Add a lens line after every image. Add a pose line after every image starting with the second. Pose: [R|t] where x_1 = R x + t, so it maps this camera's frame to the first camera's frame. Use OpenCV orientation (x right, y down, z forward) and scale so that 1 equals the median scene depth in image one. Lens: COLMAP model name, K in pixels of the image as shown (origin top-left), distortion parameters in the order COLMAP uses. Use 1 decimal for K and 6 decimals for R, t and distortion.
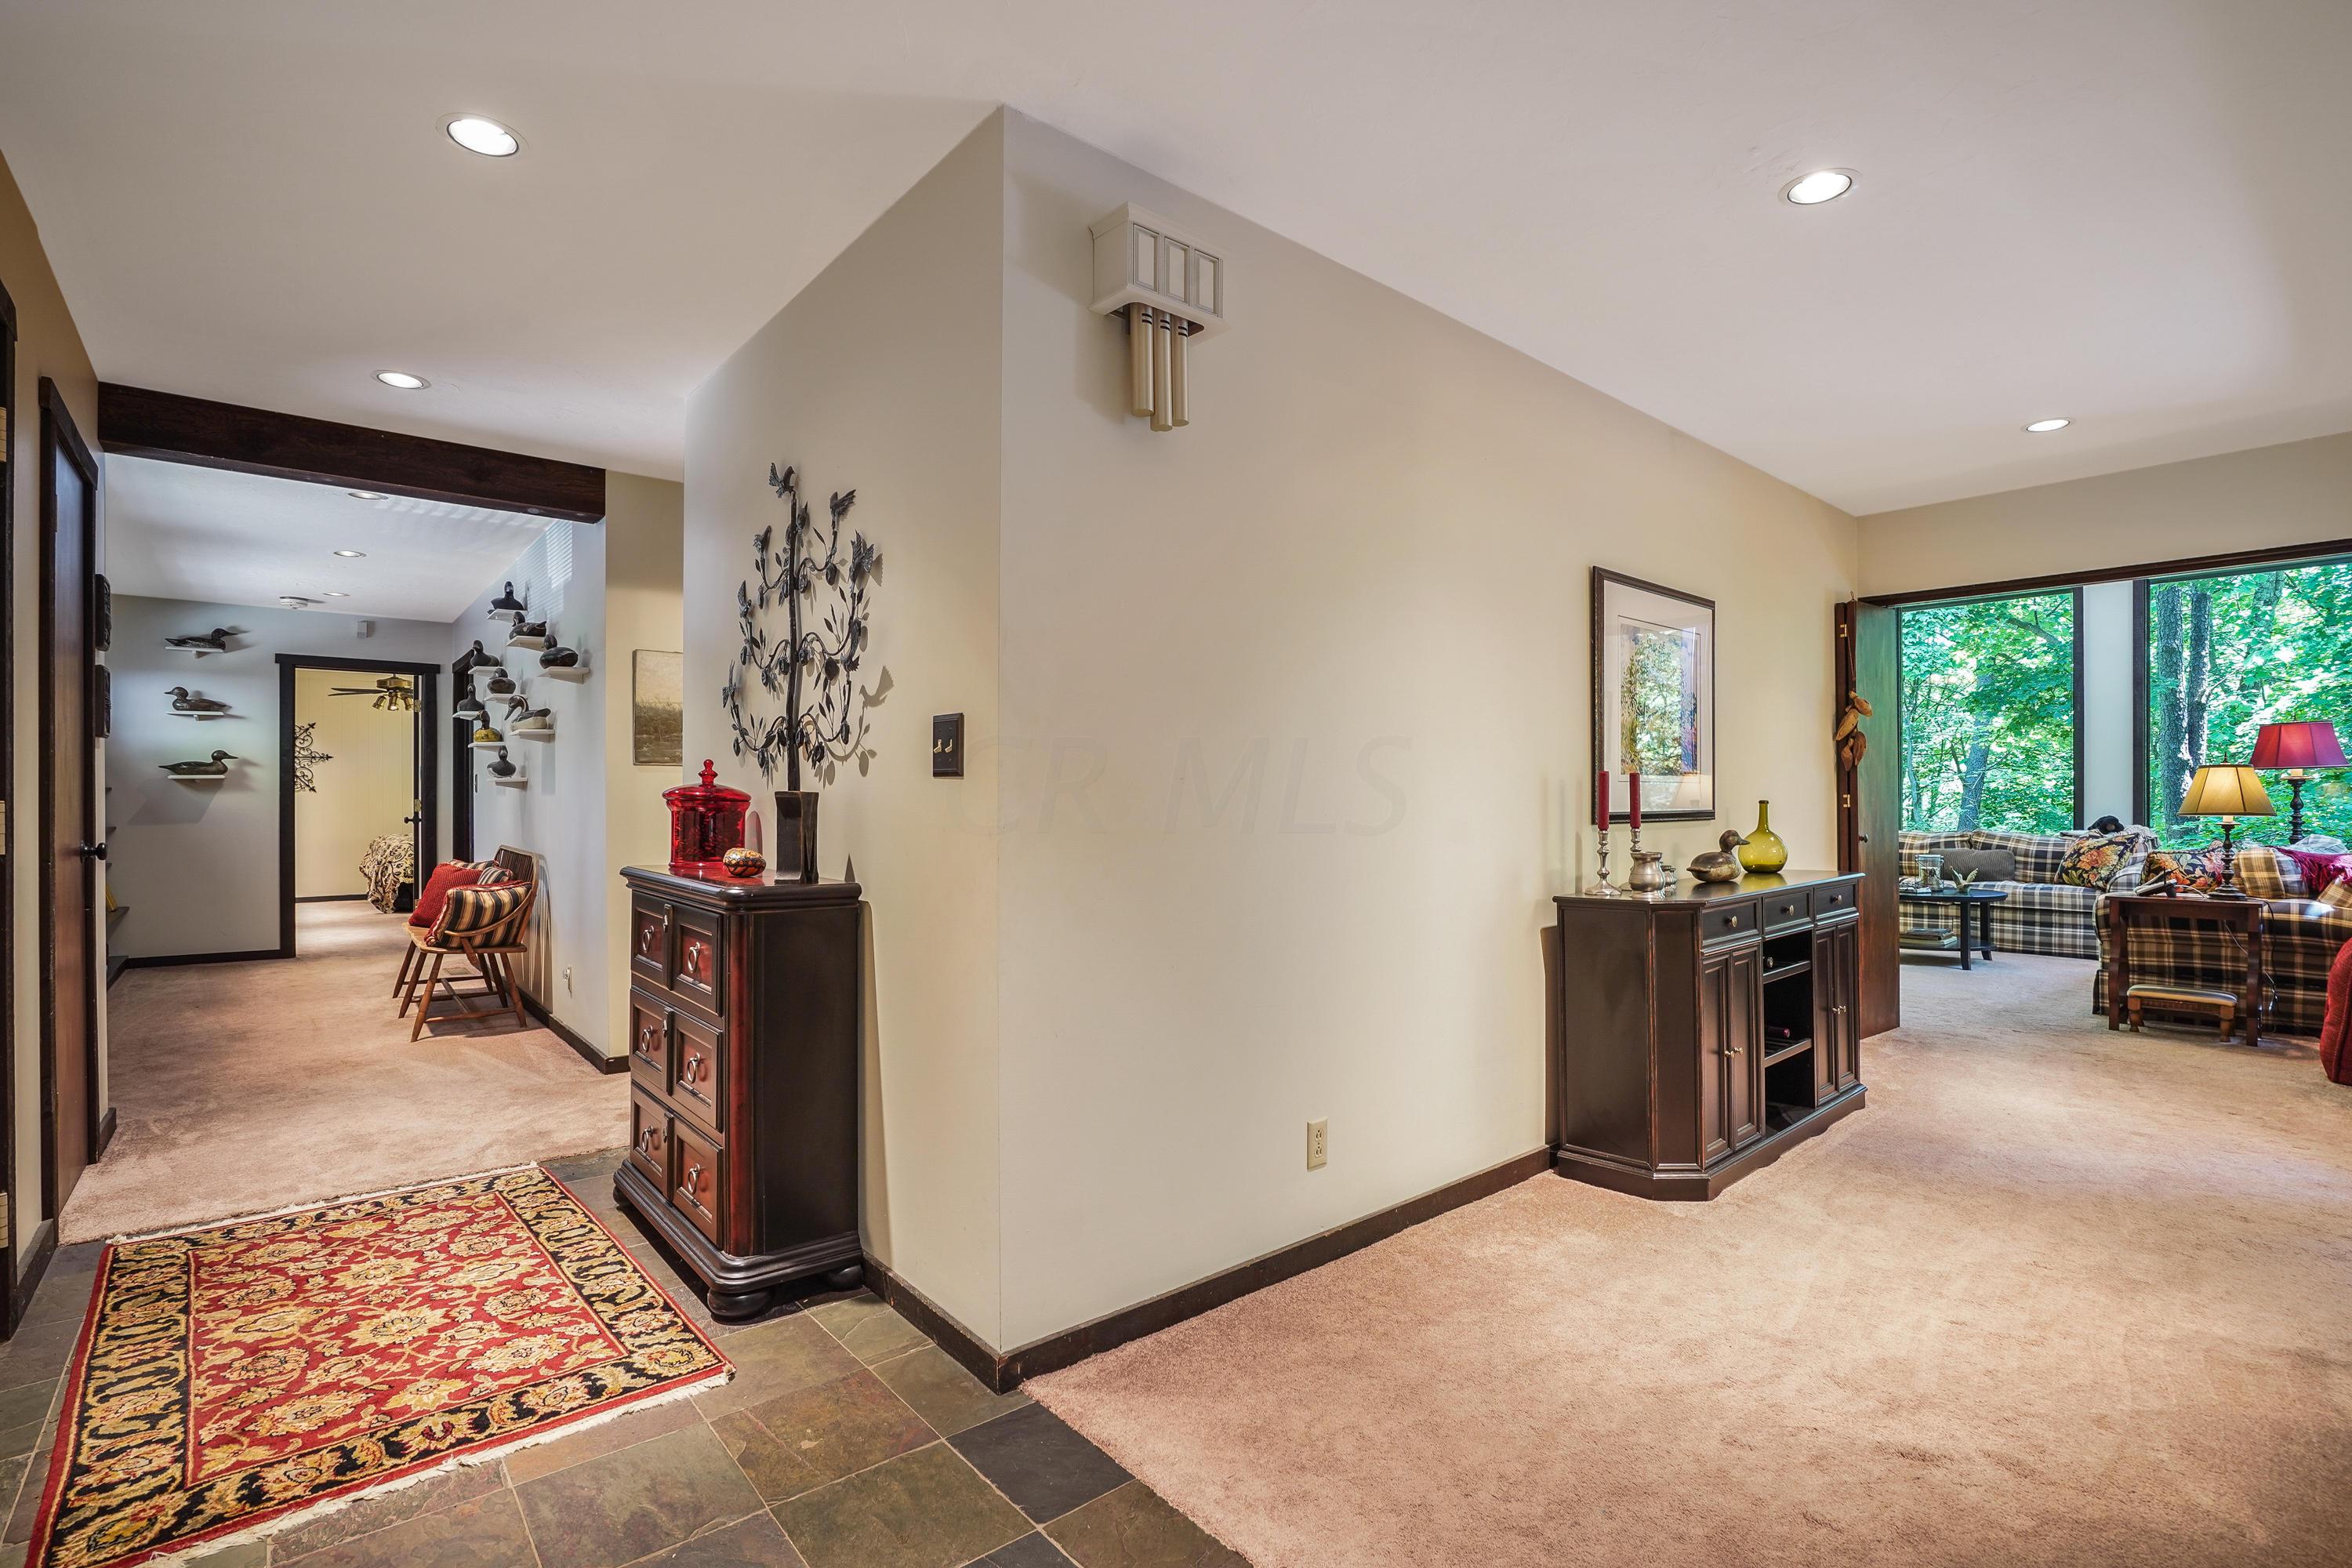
lens RADIAL K [[1103.8, 0, 1176.0], [0, 1103.8, 784.0], [0, 0, 1]] dist [-0.065849, 0.025792]
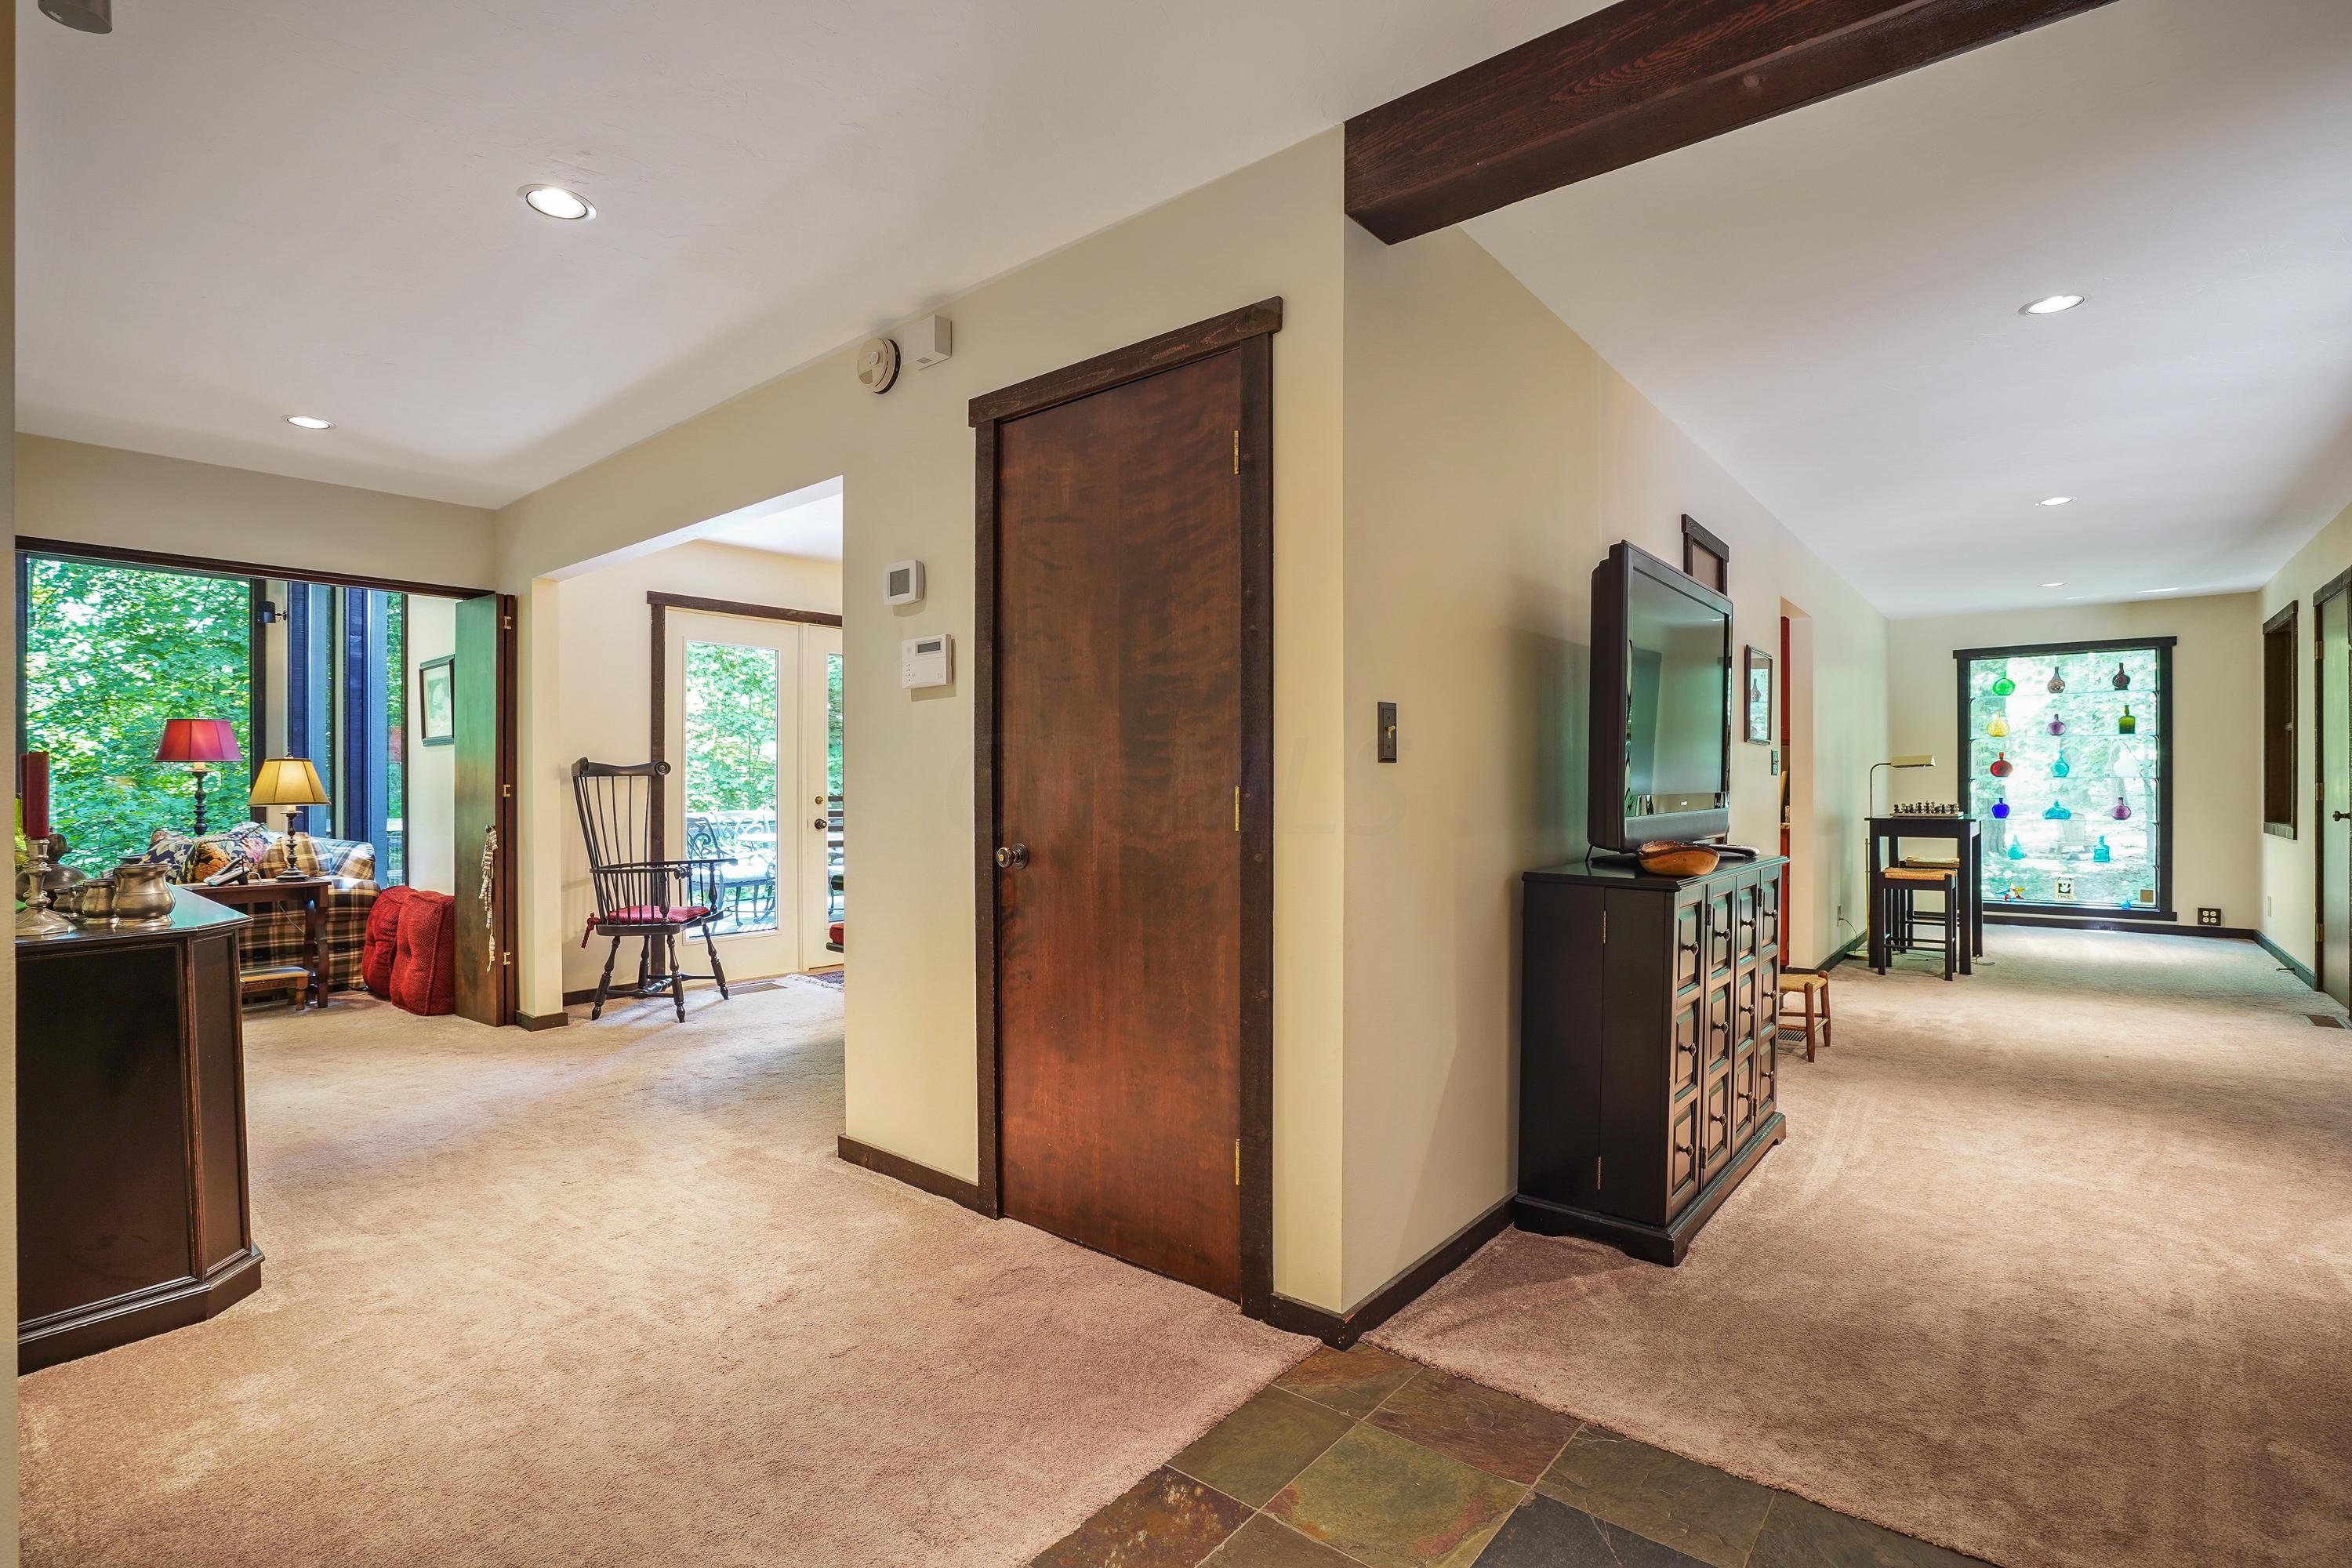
lens RADIAL K [[1103.8, 0, 1176.0], [0, 1103.8, 784.0], [0, 0, 1]] dist [-0.065849, 0.025792]
pose [[-0.179775, 0.000945, 0.983707, -0.425525], [-0.007522, 0.999969, -0.002335, 0.006048], [-0.983679, -0.007819, -0.179762, 0.484113]]
